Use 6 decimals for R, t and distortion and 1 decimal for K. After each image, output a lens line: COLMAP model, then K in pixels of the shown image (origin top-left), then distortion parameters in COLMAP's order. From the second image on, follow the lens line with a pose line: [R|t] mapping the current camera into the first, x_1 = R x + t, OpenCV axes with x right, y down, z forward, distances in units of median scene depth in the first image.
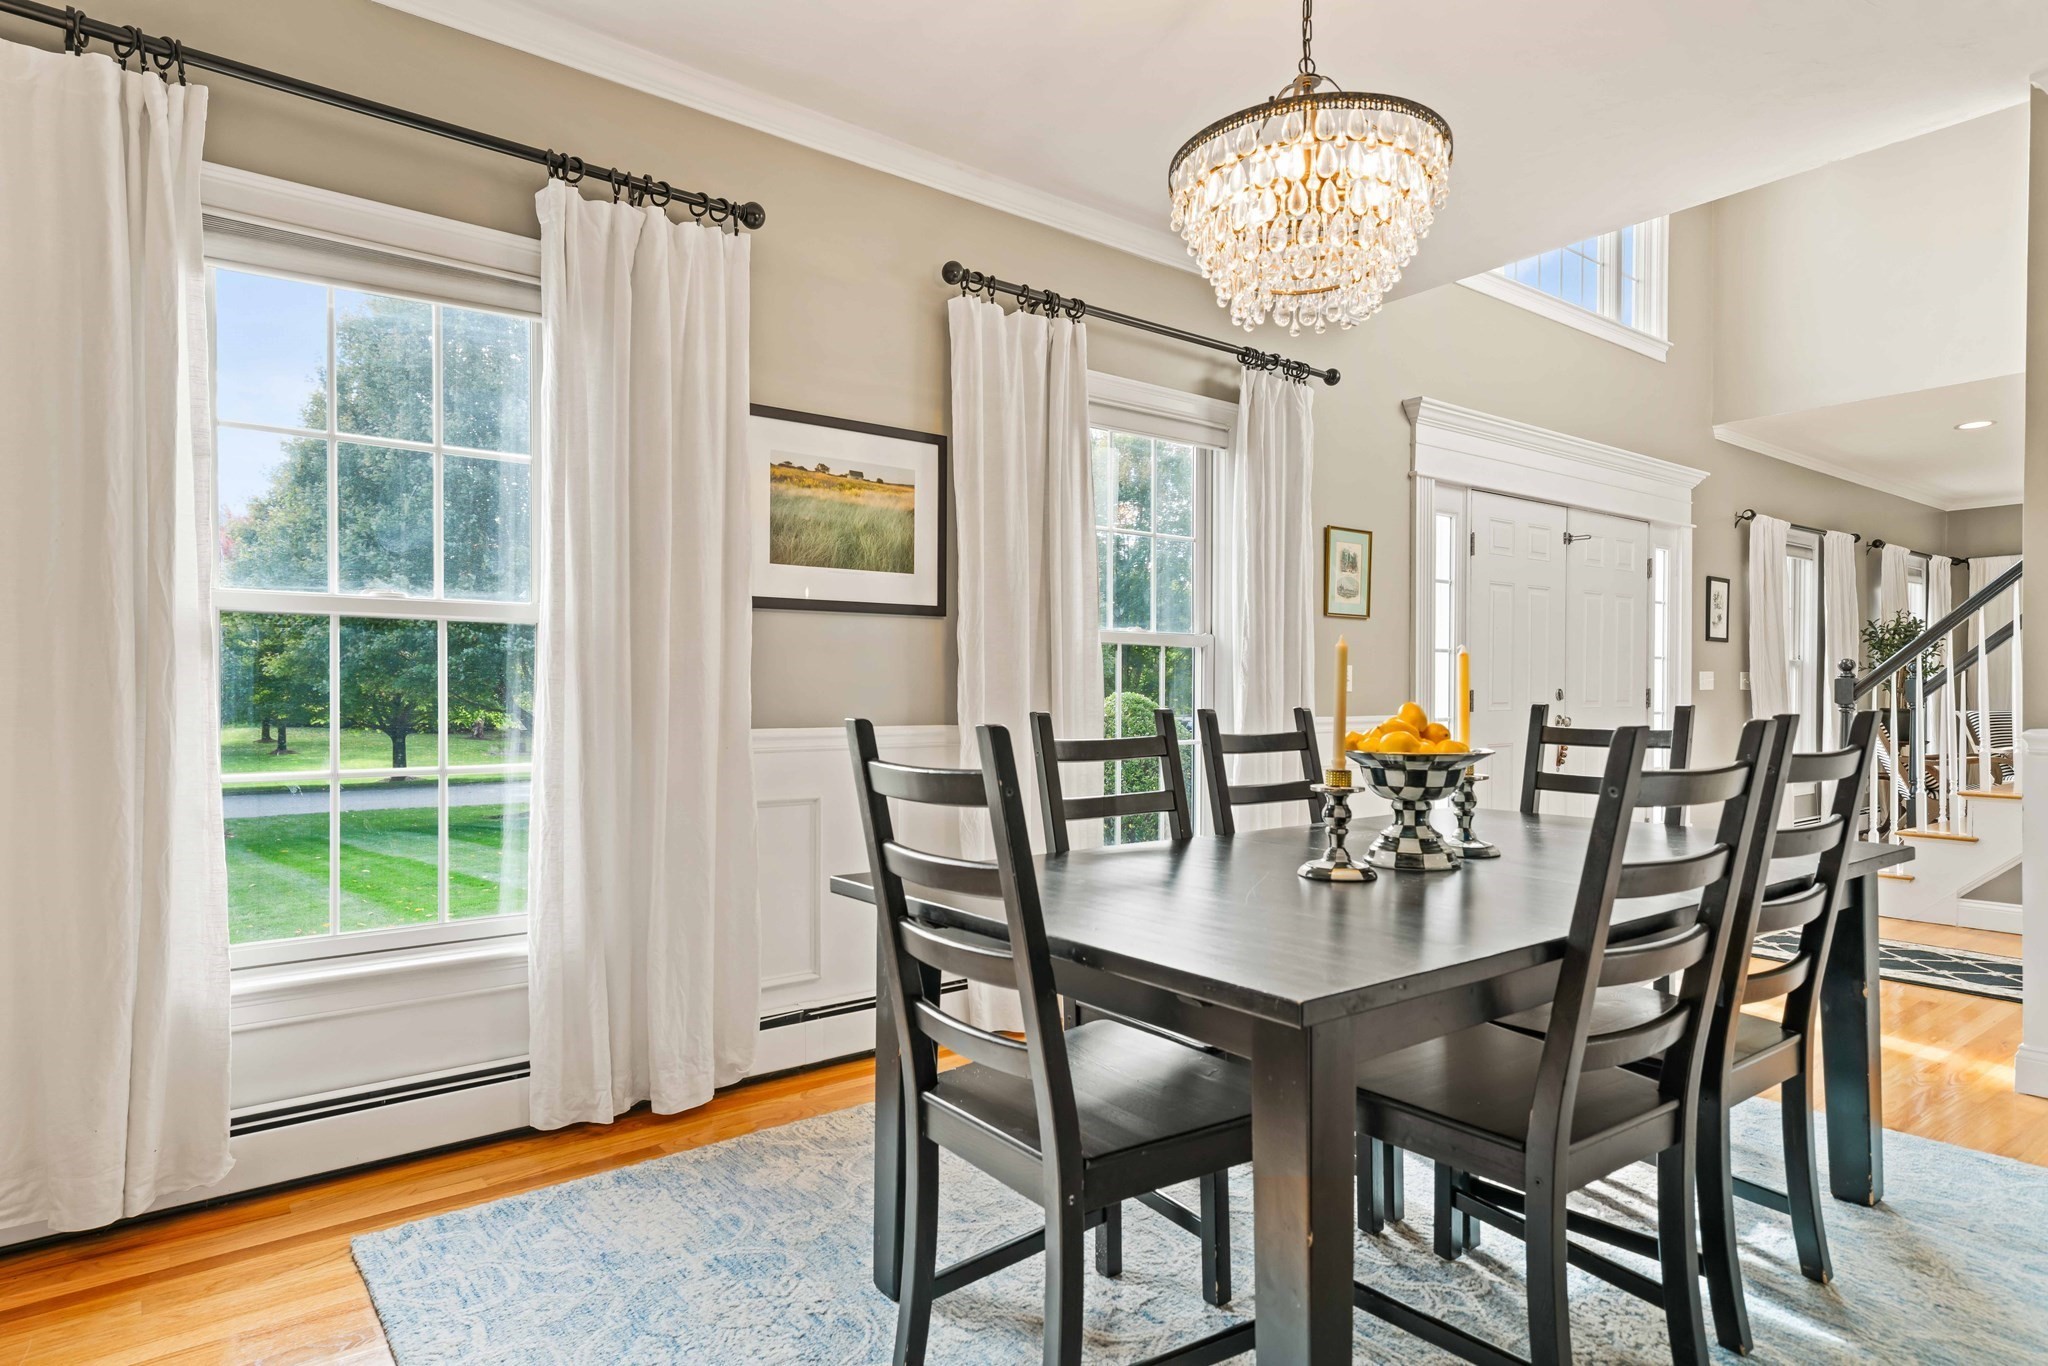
lens RADIAL K [[1139.4, 0, 1024.0], [0, 1139.4, 683.0], [0, 0, 1]] dist [-0.000935, -0.000160]
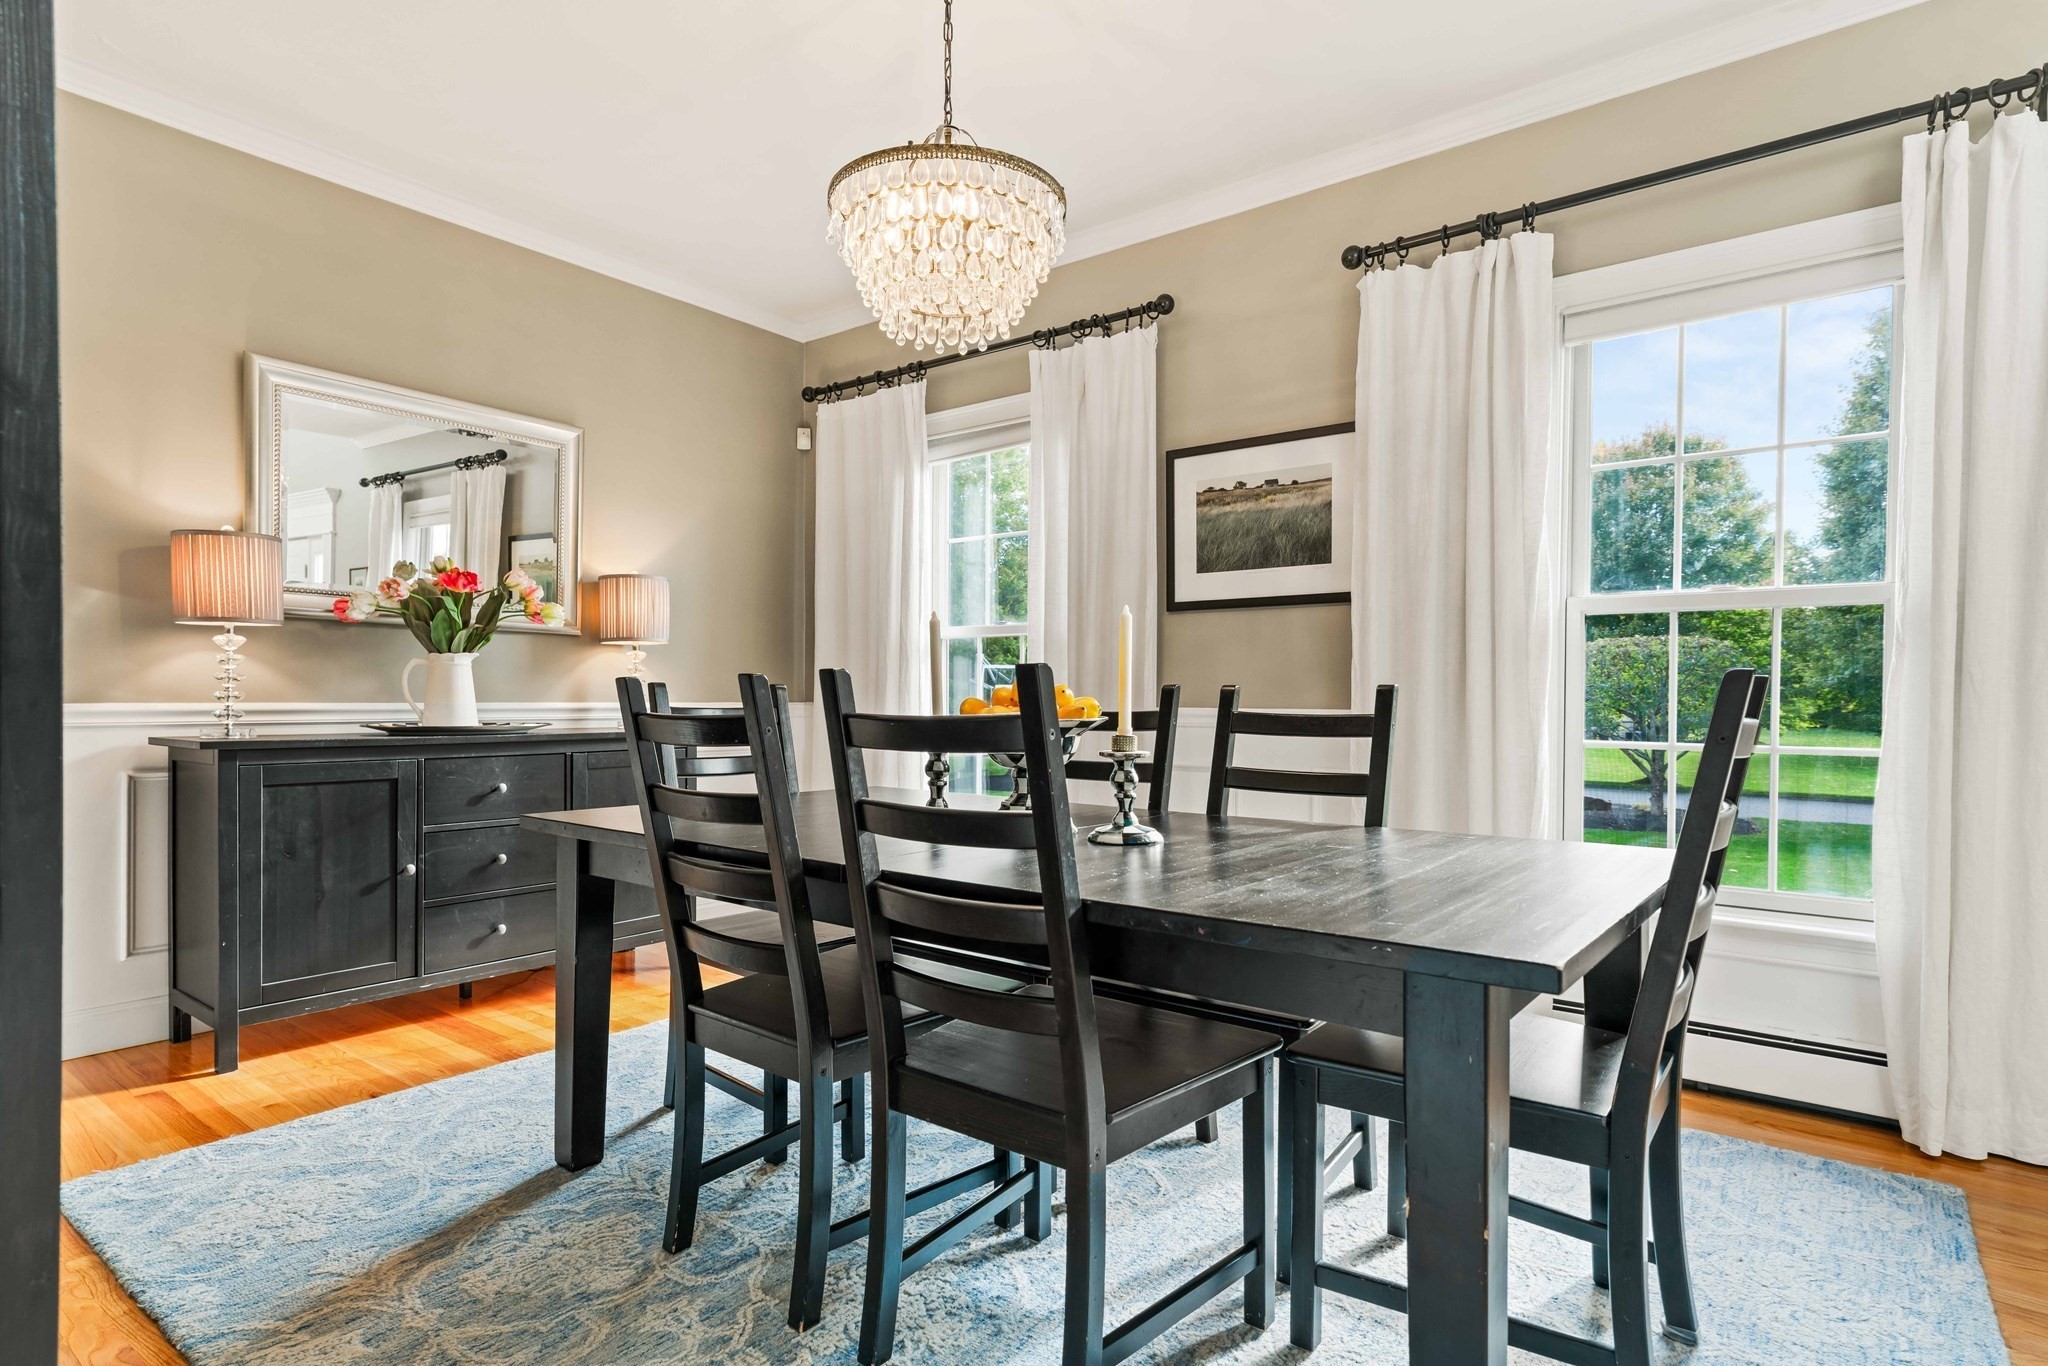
lens RADIAL K [[1073.9, 0, 1024.0], [0, 1073.9, 683.0], [0, 0, 1]] dist [0.035144, 0.000058]
pose [[0.240451, -0.006281, -0.970641, 0.857526], [0.005065, 0.999974, -0.005216, 0.019655], [0.970648, -0.003663, 0.240476, 0.528514]]
